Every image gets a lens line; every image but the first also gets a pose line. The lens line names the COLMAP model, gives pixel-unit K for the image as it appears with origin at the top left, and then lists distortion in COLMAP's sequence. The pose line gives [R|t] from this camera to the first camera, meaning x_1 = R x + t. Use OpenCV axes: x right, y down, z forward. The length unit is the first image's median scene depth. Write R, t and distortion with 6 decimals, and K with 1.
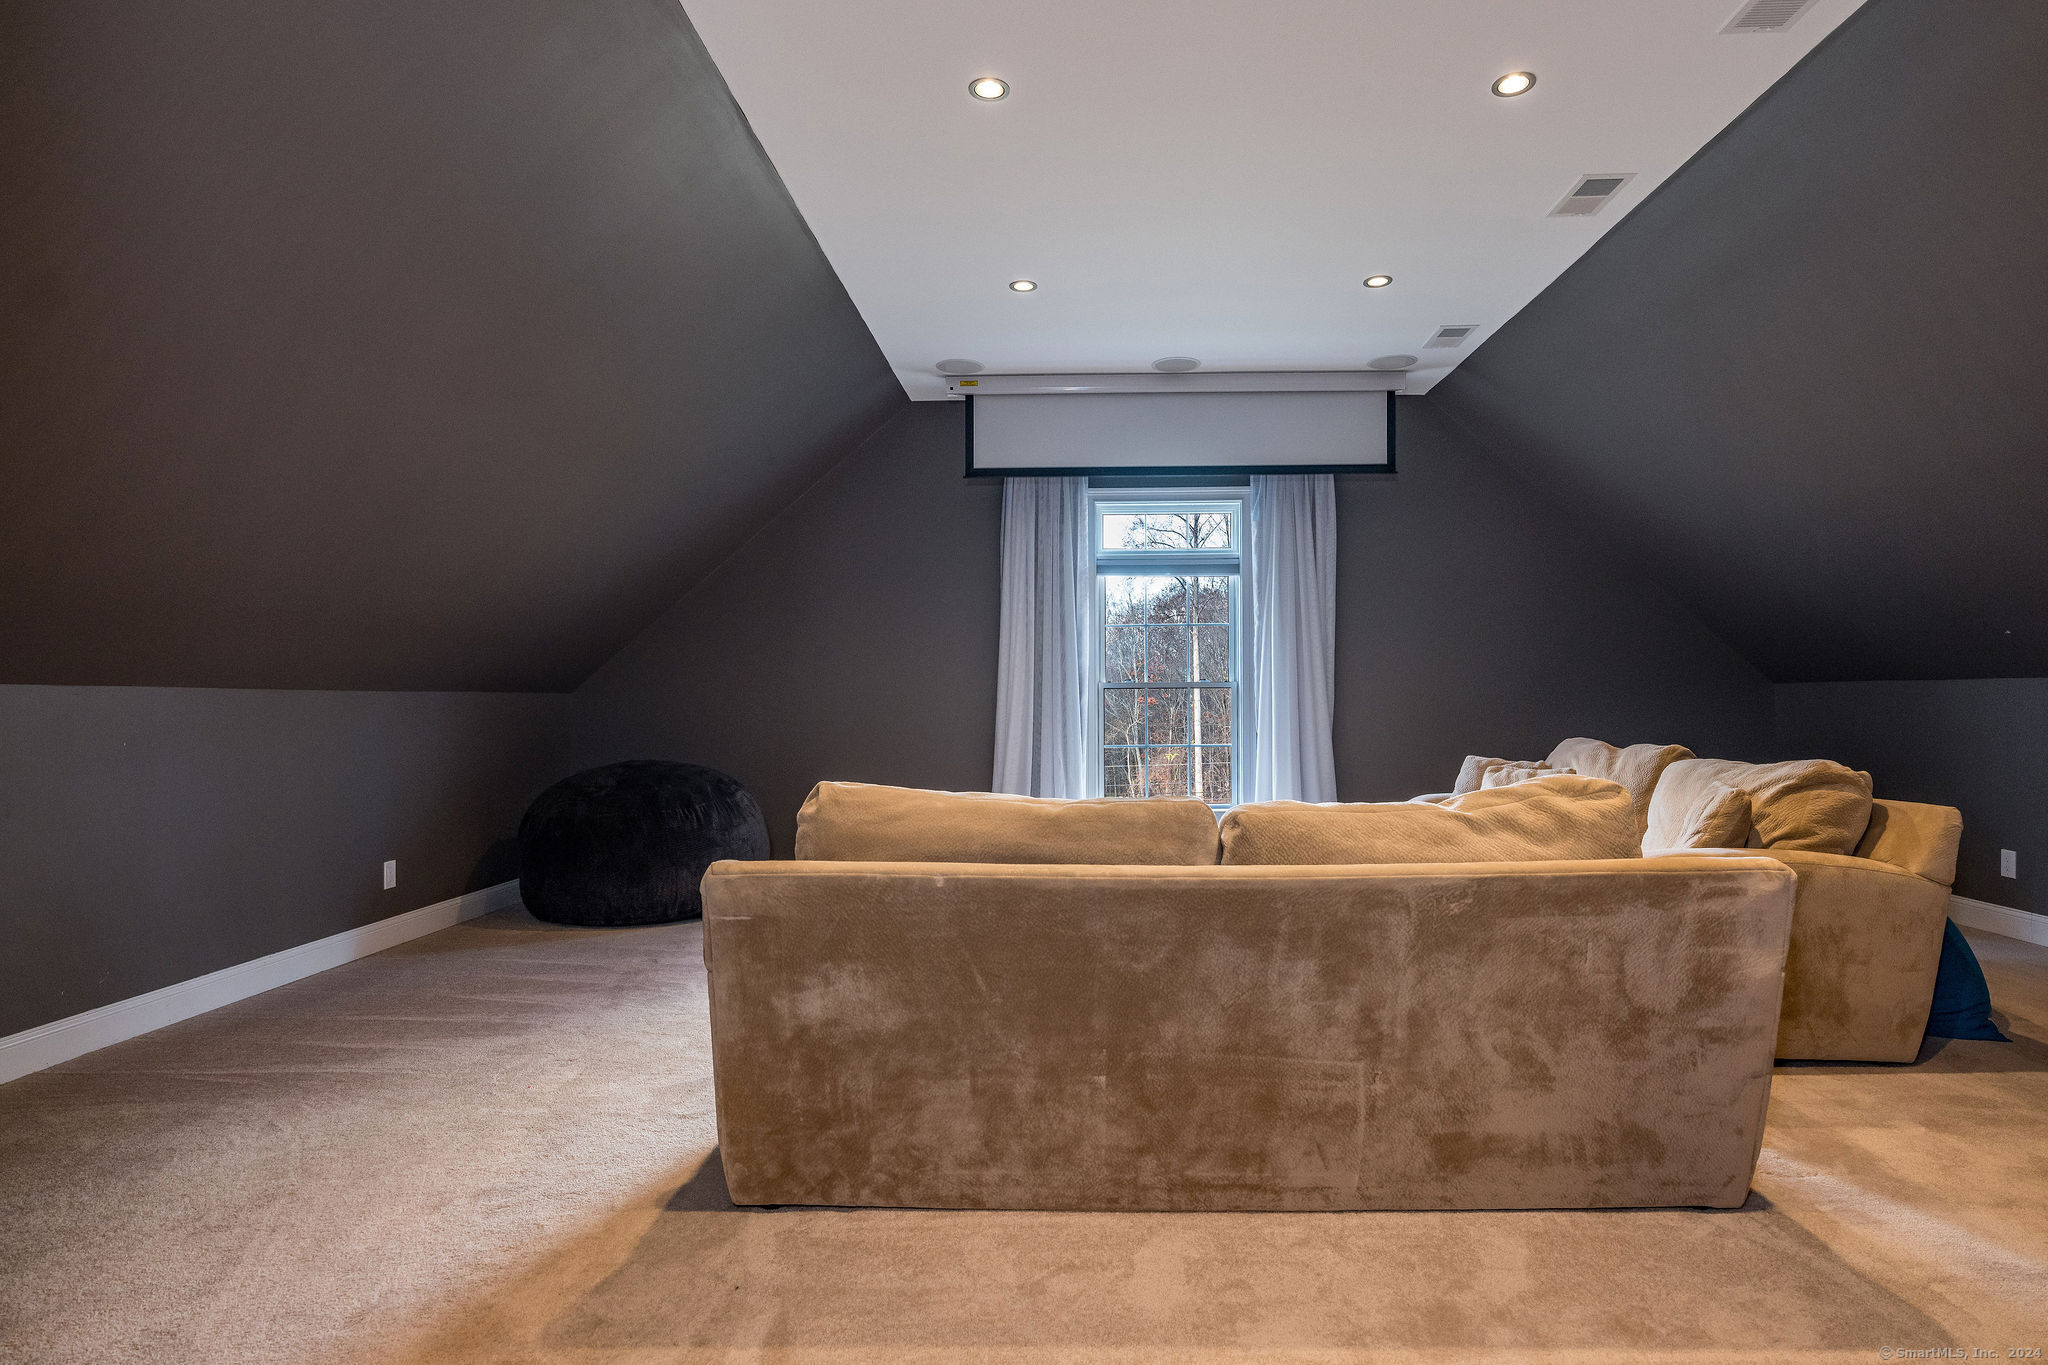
lens RADIAL K [[1115.2, 0, 1034.0], [0, 1115.2, 689.6], [0, 0, 1]] dist [-0.000229, -0.000706]
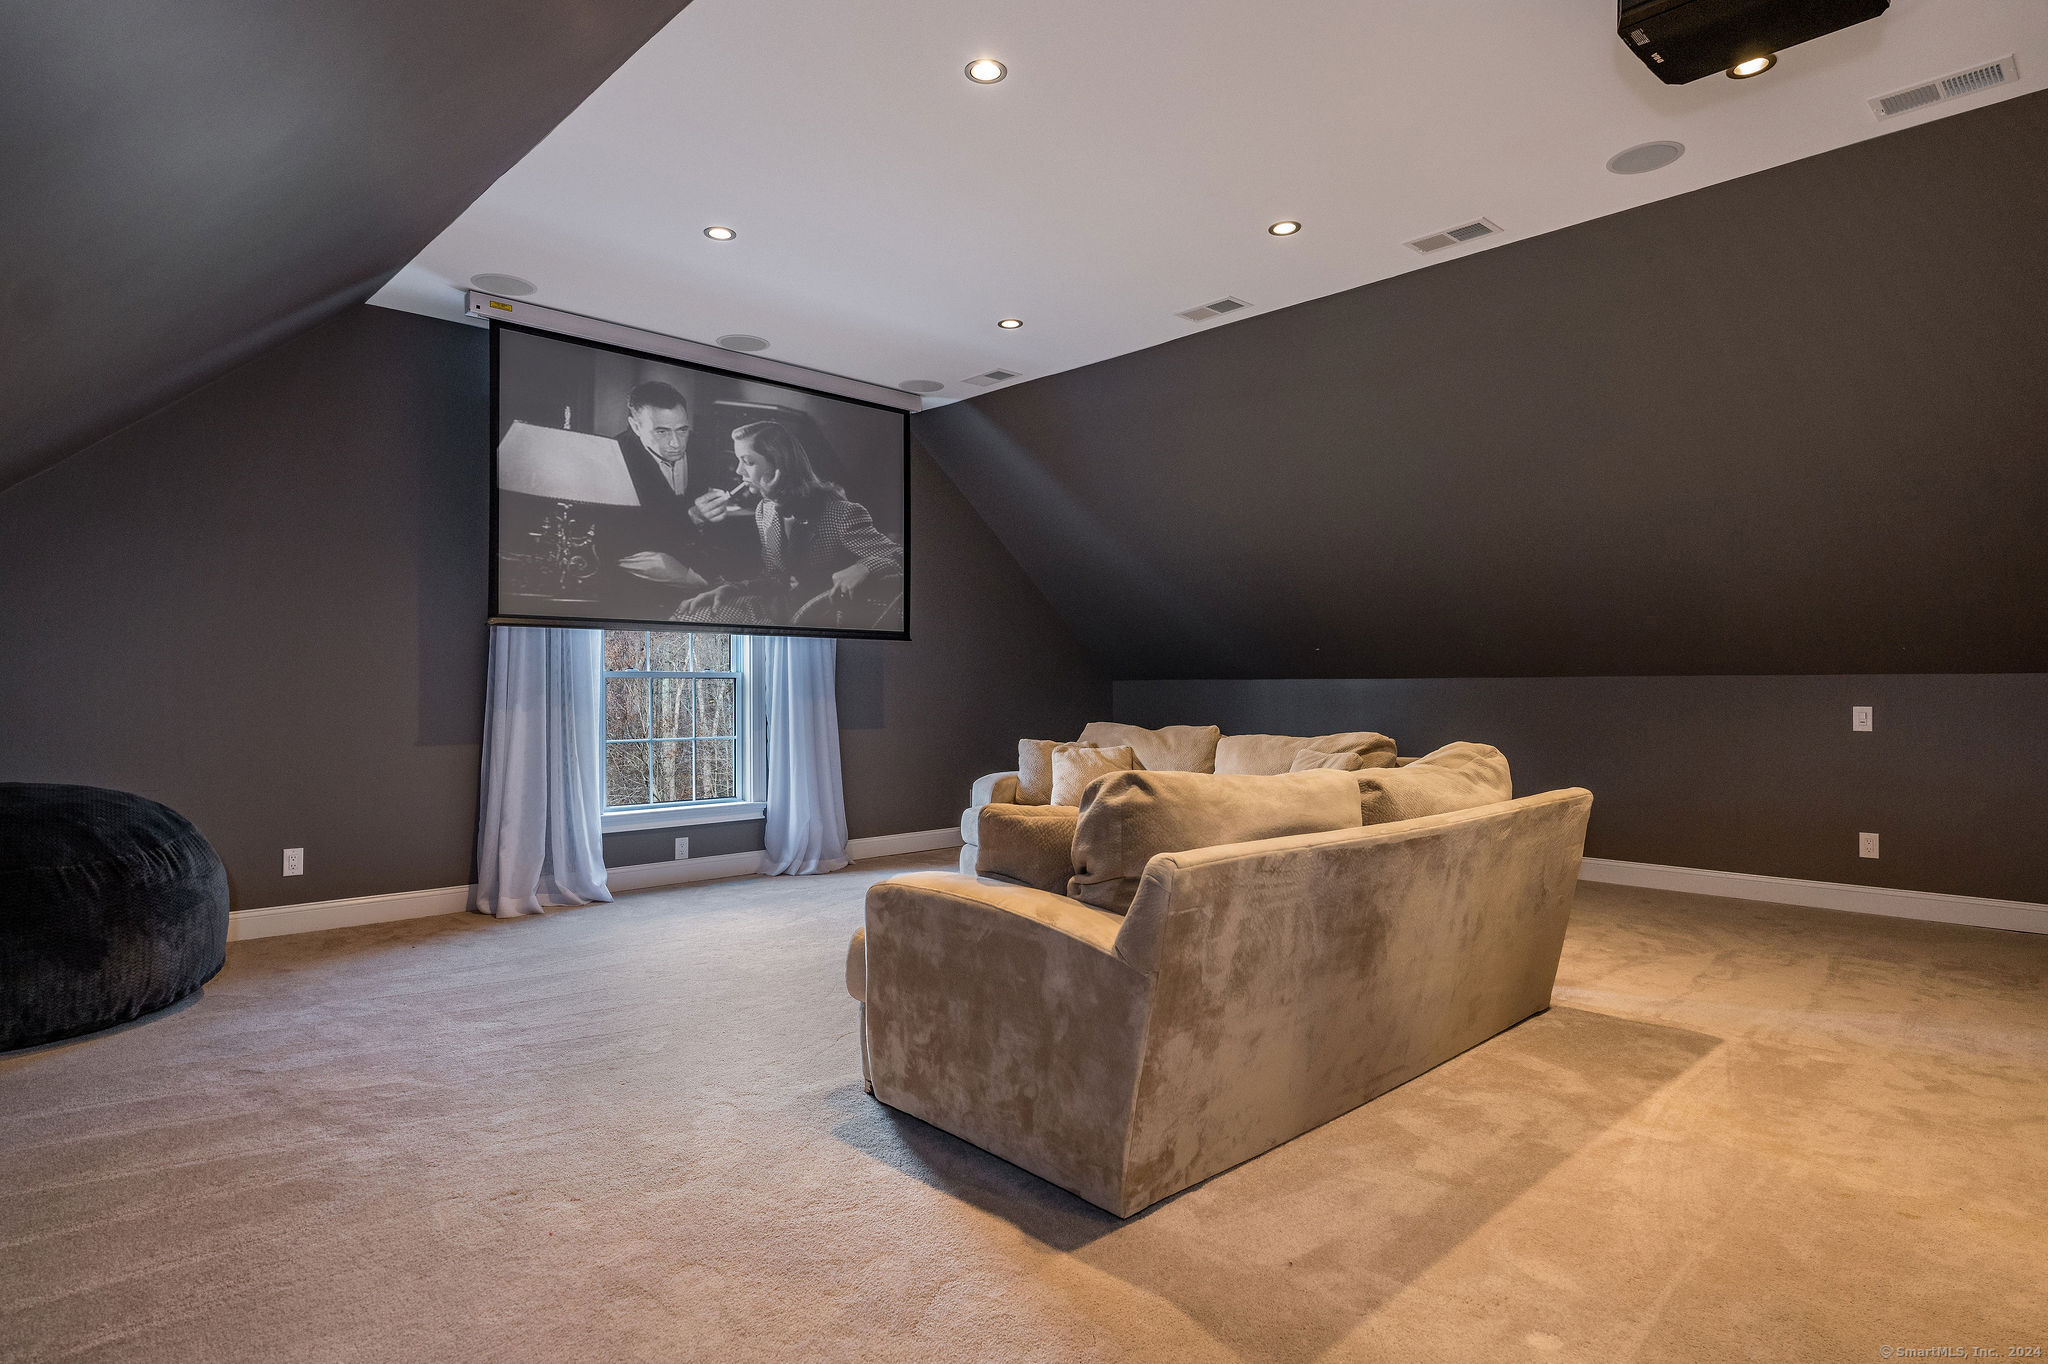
lens RADIAL K [[1115.2, 0, 1027.2], [0, 1115.2, 680.2], [0, 0, 1]] dist [-0.000229, -0.000706]
pose [[0.708045, 0.008632, 0.706115, -0.562455], [-0.010756, 0.999941, -0.001438, -0.000566], [-0.706086, -0.006577, 0.708096, 0.210876]]
